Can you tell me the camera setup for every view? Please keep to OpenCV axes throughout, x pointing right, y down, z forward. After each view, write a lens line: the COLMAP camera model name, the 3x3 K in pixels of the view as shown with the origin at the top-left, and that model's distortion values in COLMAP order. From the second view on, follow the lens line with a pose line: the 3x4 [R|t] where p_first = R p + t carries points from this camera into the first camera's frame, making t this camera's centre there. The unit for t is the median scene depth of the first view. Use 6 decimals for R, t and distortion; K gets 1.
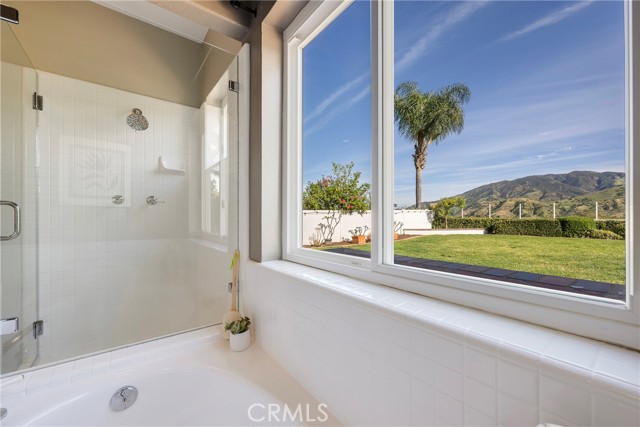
lens RADIAL K [[257.0, 0, 318.8], [0, 257.0, 218.2], [0, 0, 1]] dist [0.001168, 0.000078]
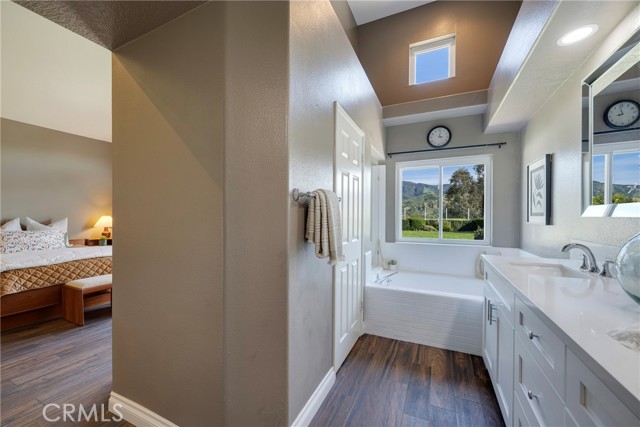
lens RADIAL K [[257.0, 0, 318.8], [0, 257.0, 218.2], [0, 0, 1]] dist [0.001168, 0.000078]
pose [[0.892015, -0.001491, 0.452004, -0.234147], [-0.003013, 0.999953, 0.009244, -0.013019], [-0.451996, -0.009608, 0.891968, -0.126915]]
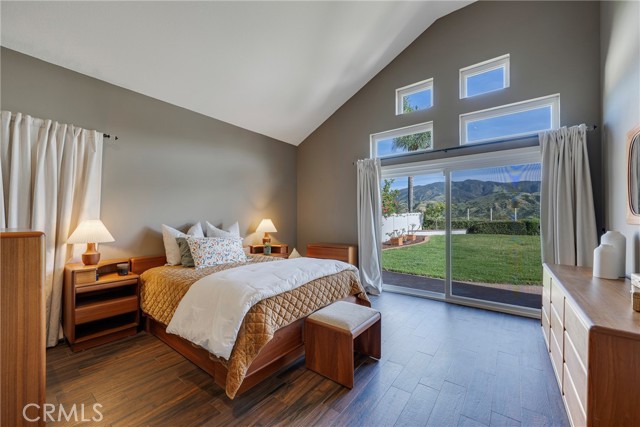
lens RADIAL K [[257.0, 0, 318.8], [0, 257.0, 218.2], [0, 0, 1]] dist [0.001168, 0.000078]
pose [[0.966223, -0.002168, 0.257697, -0.371553], [0.002303, 0.999997, -0.000224, -0.013119], [-0.257696, 0.000810, 0.966226, 0.028947]]
